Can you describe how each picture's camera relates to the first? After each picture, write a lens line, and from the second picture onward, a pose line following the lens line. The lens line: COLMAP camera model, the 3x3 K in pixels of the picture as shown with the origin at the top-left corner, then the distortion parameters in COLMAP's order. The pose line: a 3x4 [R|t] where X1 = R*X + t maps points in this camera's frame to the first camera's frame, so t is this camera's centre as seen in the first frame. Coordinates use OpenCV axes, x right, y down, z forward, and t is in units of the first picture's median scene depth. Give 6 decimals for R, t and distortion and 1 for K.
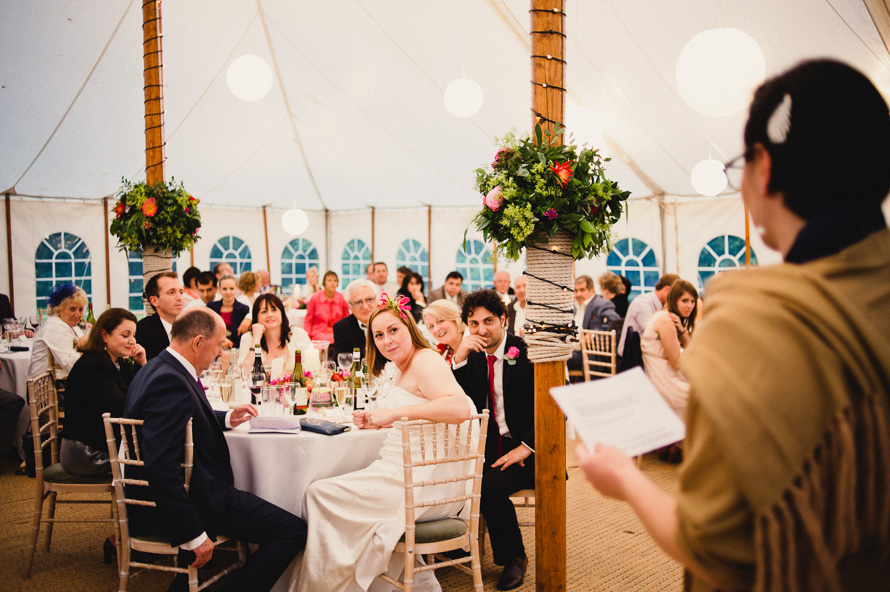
lens RADIAL K [[897.5, 0, 445.0], [0, 897.5, 296.0], [0, 0, 1]] dist [-0.094267, 0.109741]
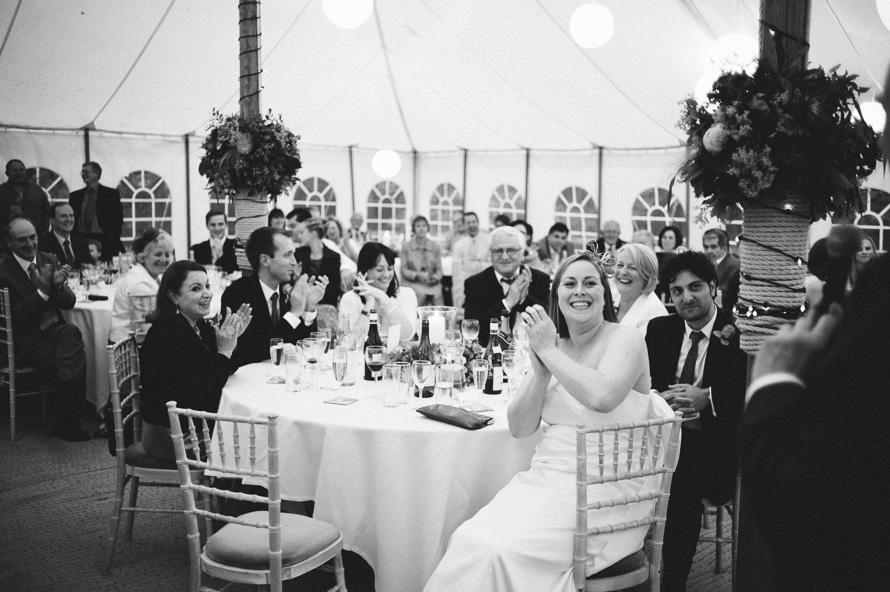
lens RADIAL K [[897.5, 0, 445.0], [0, 897.5, 296.0], [0, 0, 1]] dist [-0.094267, 0.109741]
pose [[0.996704, 0.029521, -0.075558, -0.063793], [-0.024785, 0.997714, 0.062863, -0.010630], [0.077241, -0.060783, 0.995158, 0.133211]]
